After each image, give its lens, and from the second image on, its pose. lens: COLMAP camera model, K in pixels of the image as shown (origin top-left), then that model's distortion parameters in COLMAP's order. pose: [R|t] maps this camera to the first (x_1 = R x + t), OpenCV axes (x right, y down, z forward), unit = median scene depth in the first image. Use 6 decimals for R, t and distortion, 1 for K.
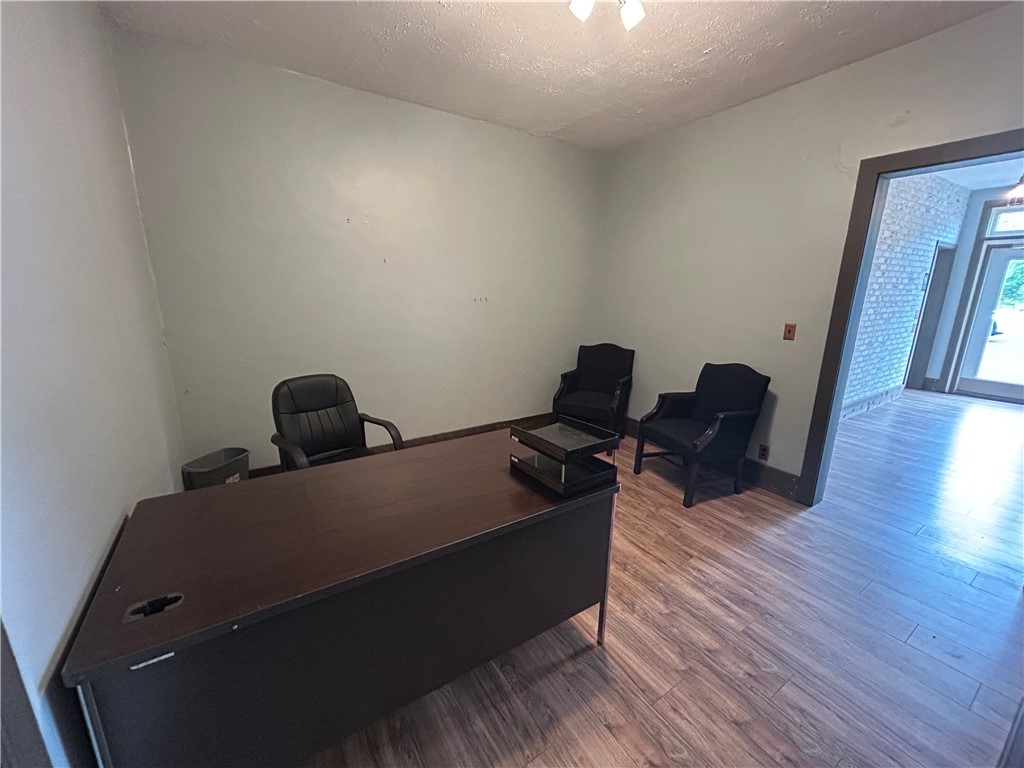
lens RADIAL K [[411.9, 0, 511.1], [0, 411.9, 382.1], [0, 0, 1]] dist [0.000140, -0.000139]
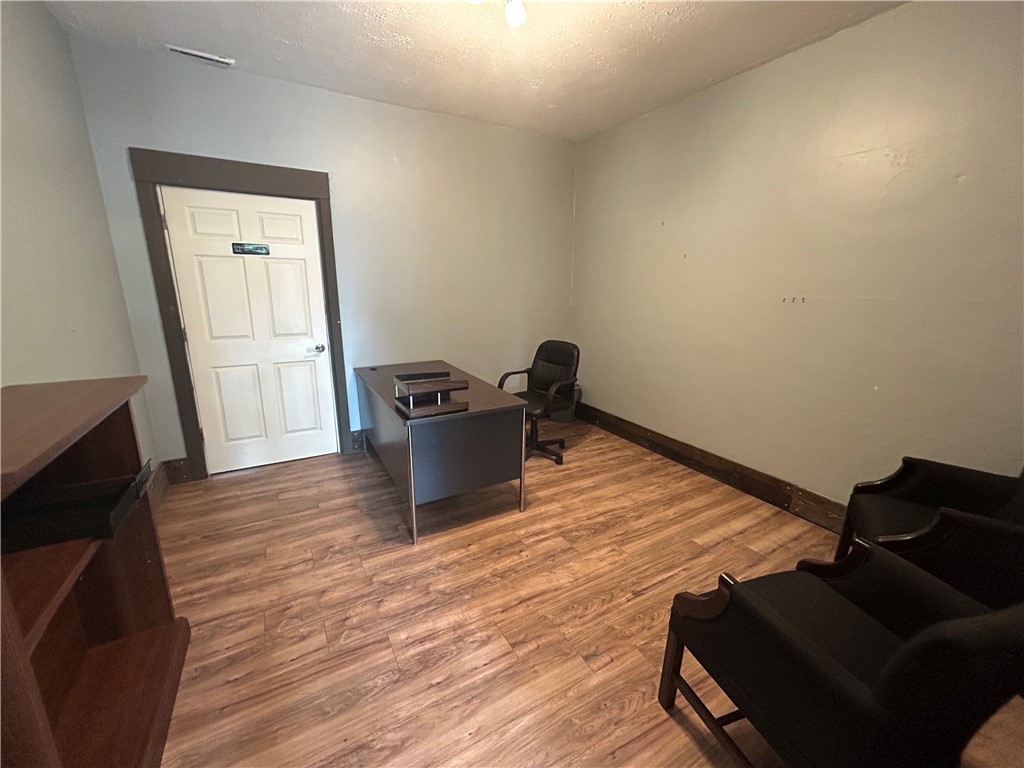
lens RADIAL K [[411.9, 0, 511.1], [0, 411.9, 382.1], [0, 0, 1]] dist [0.000140, -0.000139]
pose [[-0.062282, 0.205662, -0.976639, 1.408944], [-0.223470, 0.950821, 0.214476, -0.230361], [0.972719, 0.231608, -0.013260, 1.204440]]
